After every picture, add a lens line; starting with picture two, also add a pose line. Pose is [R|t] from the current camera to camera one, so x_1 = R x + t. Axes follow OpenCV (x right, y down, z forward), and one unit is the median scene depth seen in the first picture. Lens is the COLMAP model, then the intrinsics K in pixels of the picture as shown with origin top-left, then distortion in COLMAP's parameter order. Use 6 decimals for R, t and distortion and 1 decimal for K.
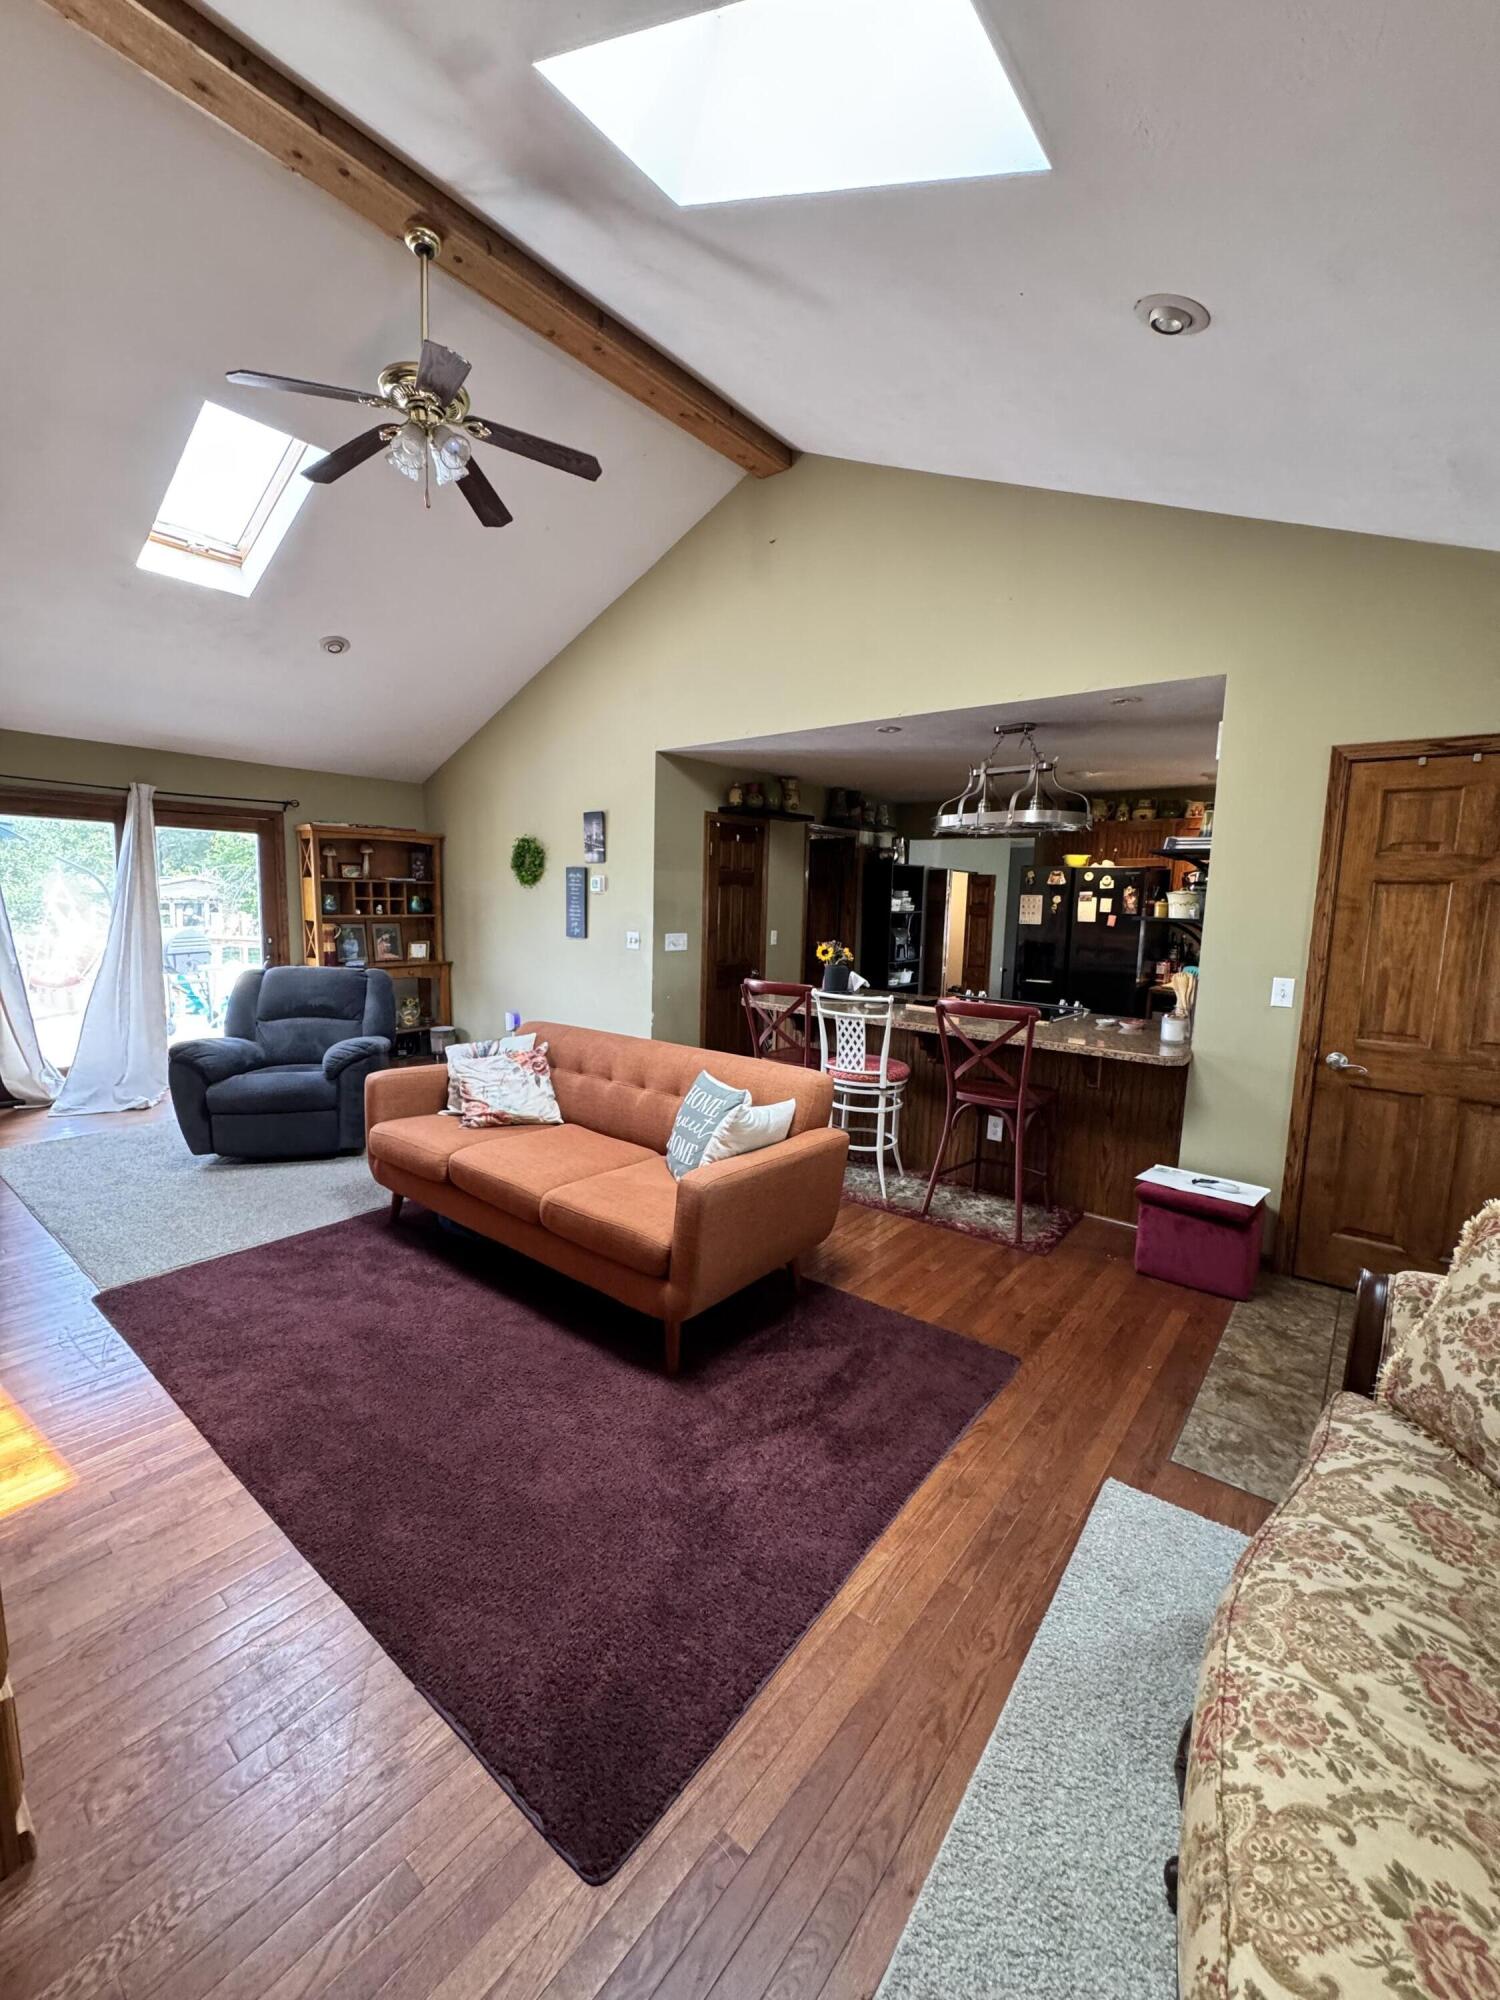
lens RADIAL K [[805.8, 0, 750.0], [0, 805.8, 1000.0], [0, 0, 1]] dist [-0.000013, -0.000408]
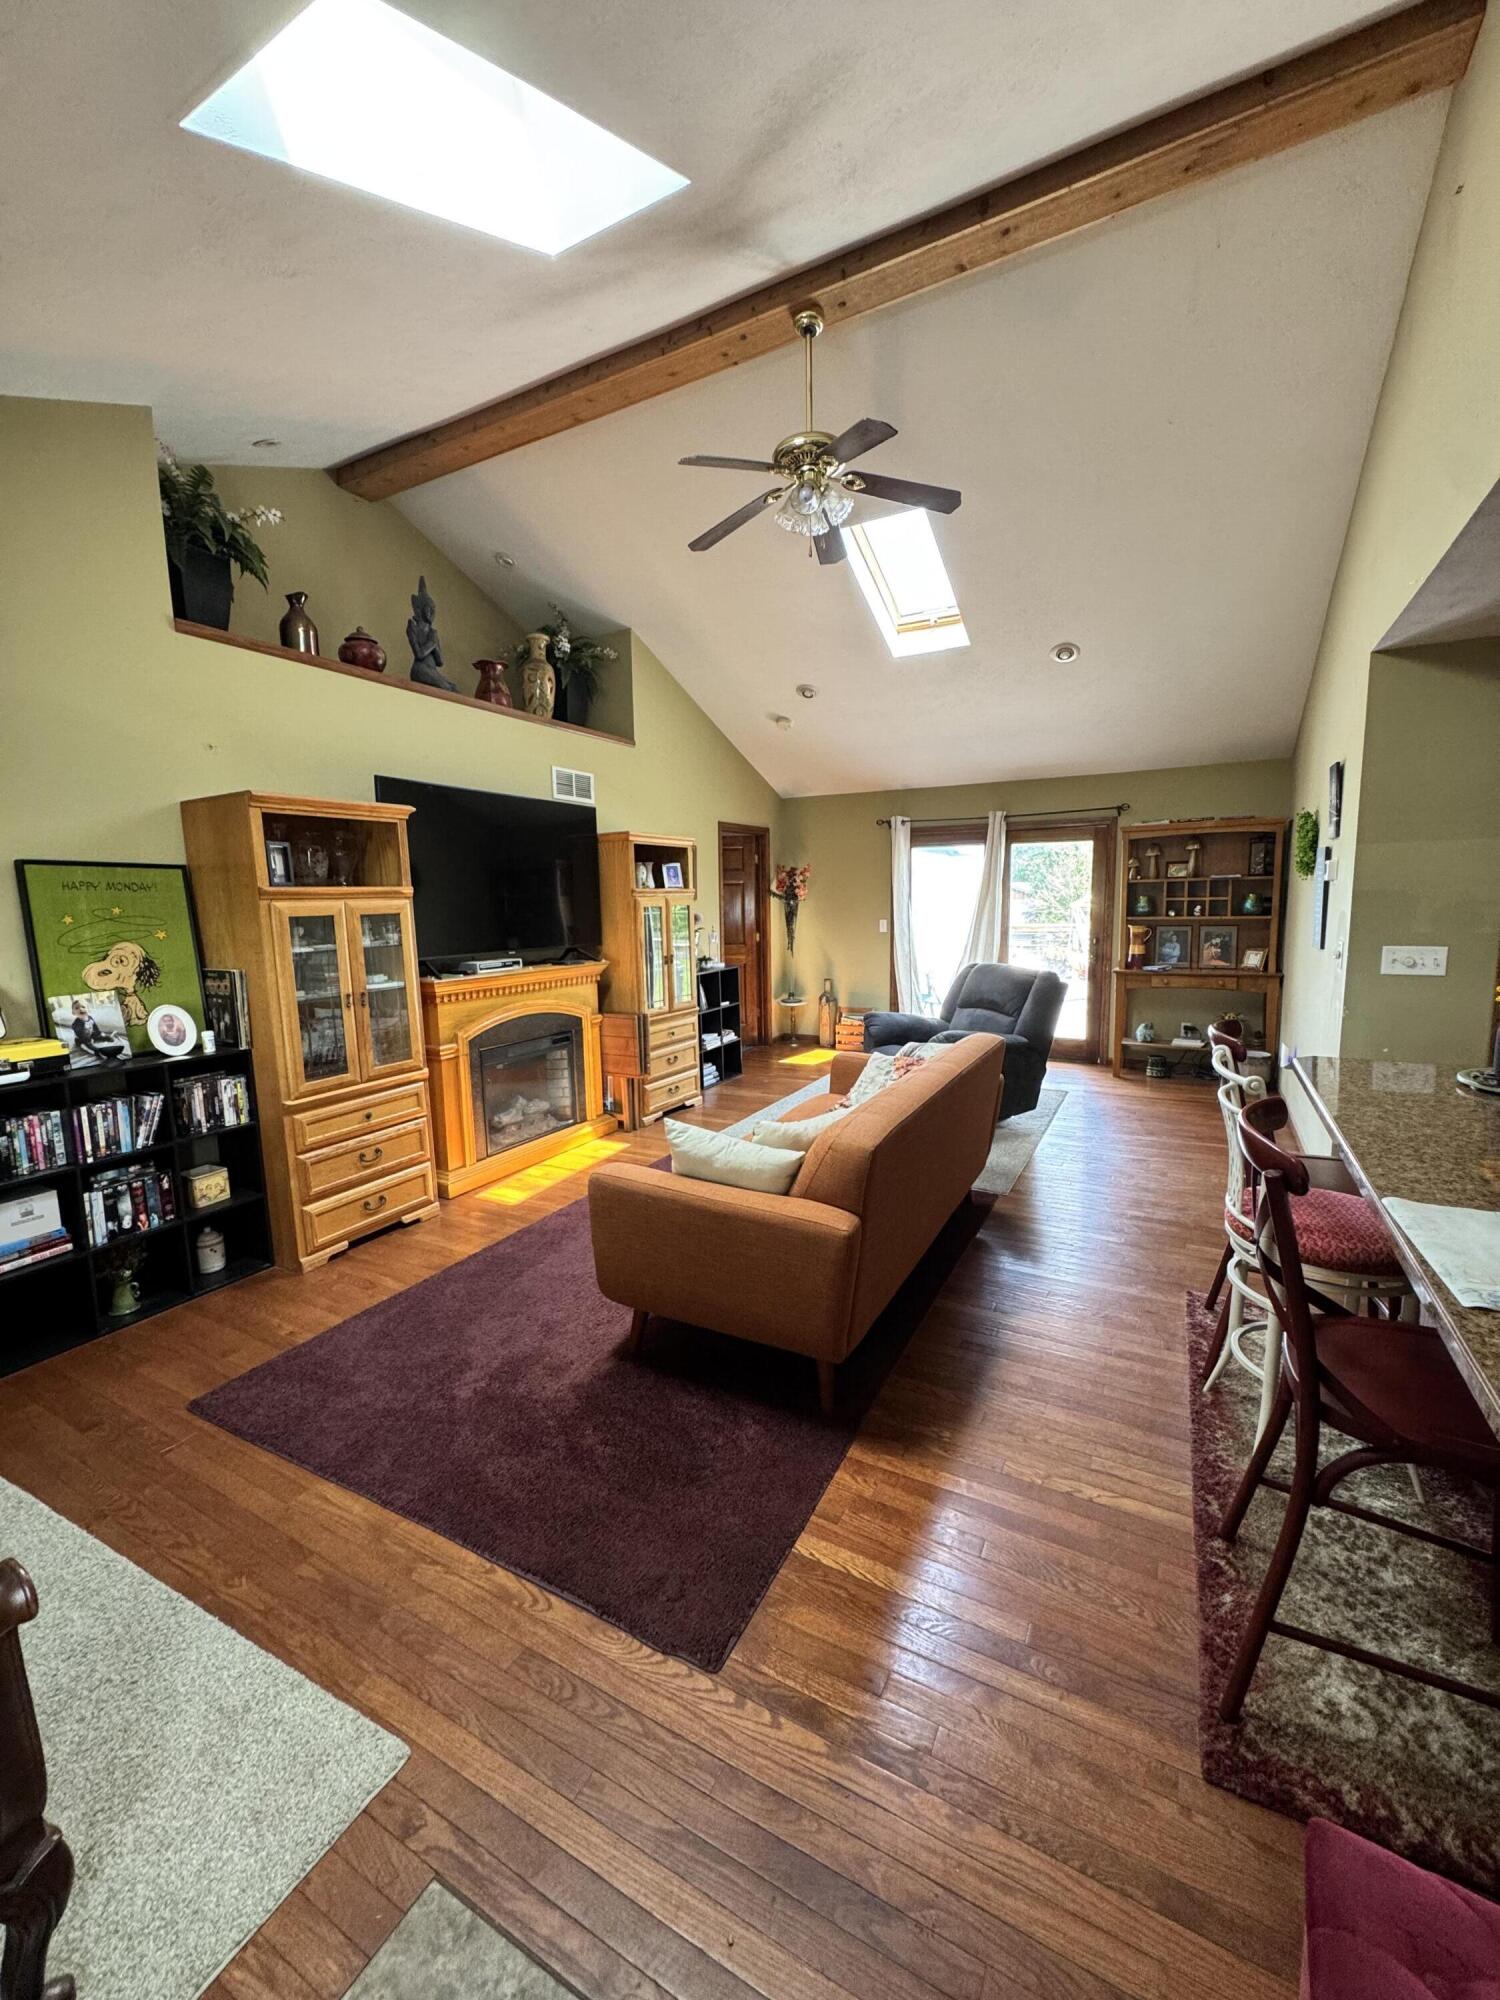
lens RADIAL K [[805.8, 0, 750.0], [0, 805.8, 1000.0], [0, 0, 1]] dist [-0.000013, -0.000408]
pose [[0.178229, 0.098556, -0.979041, 0.379480], [-0.101278, 0.991524, 0.081375, -0.038946], [0.978763, 0.084652, 0.186700, 0.381761]]
